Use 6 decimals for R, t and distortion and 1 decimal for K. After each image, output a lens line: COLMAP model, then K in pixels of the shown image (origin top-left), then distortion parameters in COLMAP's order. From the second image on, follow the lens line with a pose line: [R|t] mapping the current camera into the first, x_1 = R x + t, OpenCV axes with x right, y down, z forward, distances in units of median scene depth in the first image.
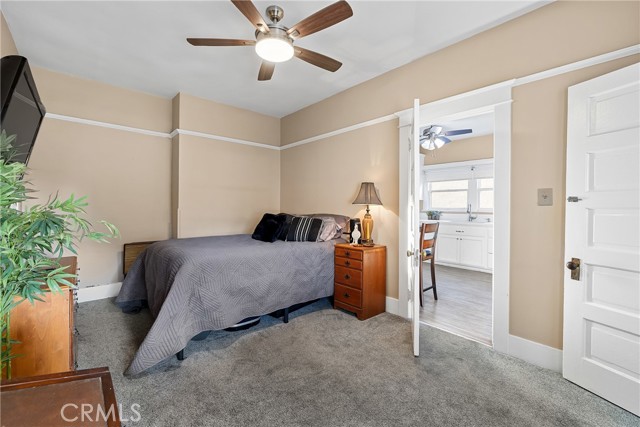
lens RADIAL K [[268.9, 0, 319.6], [0, 268.9, 208.1], [0, 0, 1]] dist [0.000738, 0.000188]
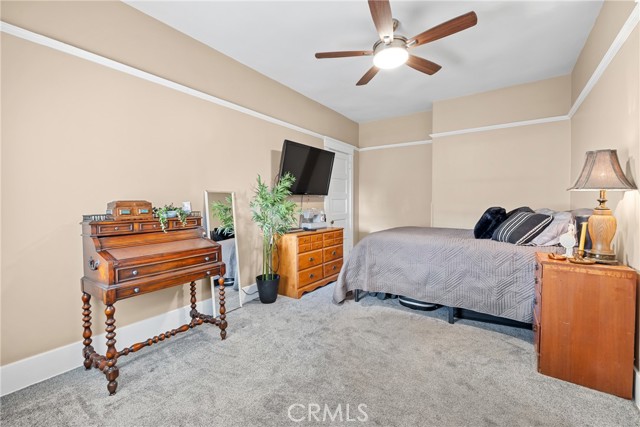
lens RADIAL K [[268.9, 0, 319.6], [0, 268.9, 208.1], [0, 0, 1]] dist [0.000738, 0.000188]
pose [[0.228882, 0.010438, -0.973398, 0.665944], [-0.004594, 0.999943, 0.009643, 0.024158], [0.973443, 0.002264, 0.228917, 0.348301]]
